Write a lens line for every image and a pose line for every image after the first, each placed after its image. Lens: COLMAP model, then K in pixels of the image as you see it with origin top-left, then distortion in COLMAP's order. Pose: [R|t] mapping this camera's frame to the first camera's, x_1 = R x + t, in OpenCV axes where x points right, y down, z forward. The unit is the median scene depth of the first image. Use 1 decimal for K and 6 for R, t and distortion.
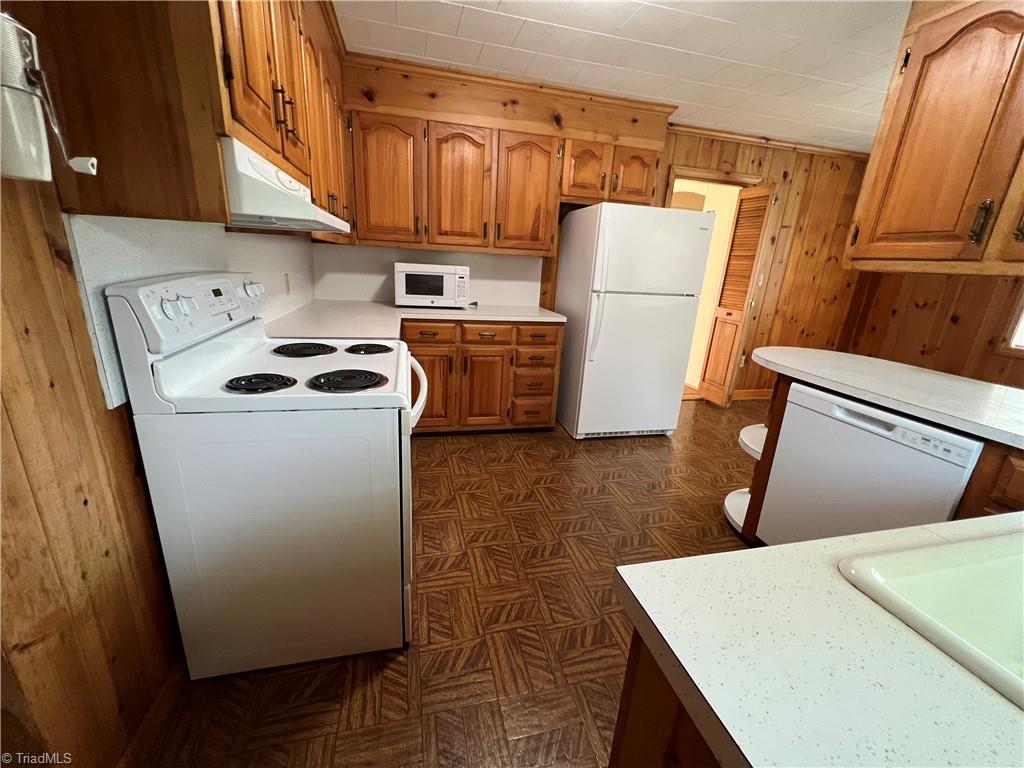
lens RADIAL K [[409.8, 0, 511.2], [0, 409.8, 386.2], [0, 0, 1]] dist [-0.001001, -0.000915]
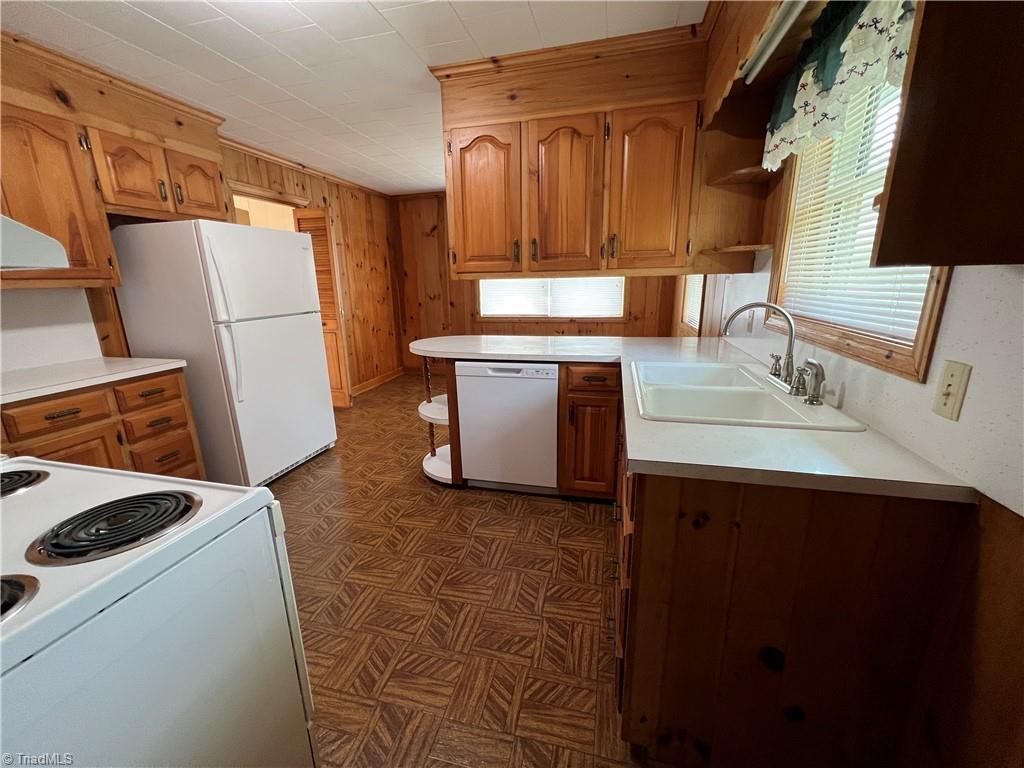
lens RADIAL K [[412.9, 0, 509.3], [0, 412.9, 384.2], [0, 0, 1]] dist [0.003928, 0.000218]
pose [[0.468076, -0.280669, 0.837932, -0.251916], [0.302934, 0.941728, 0.146215, -0.051553], [-0.830142, 0.185399, 0.525824, 0.070521]]
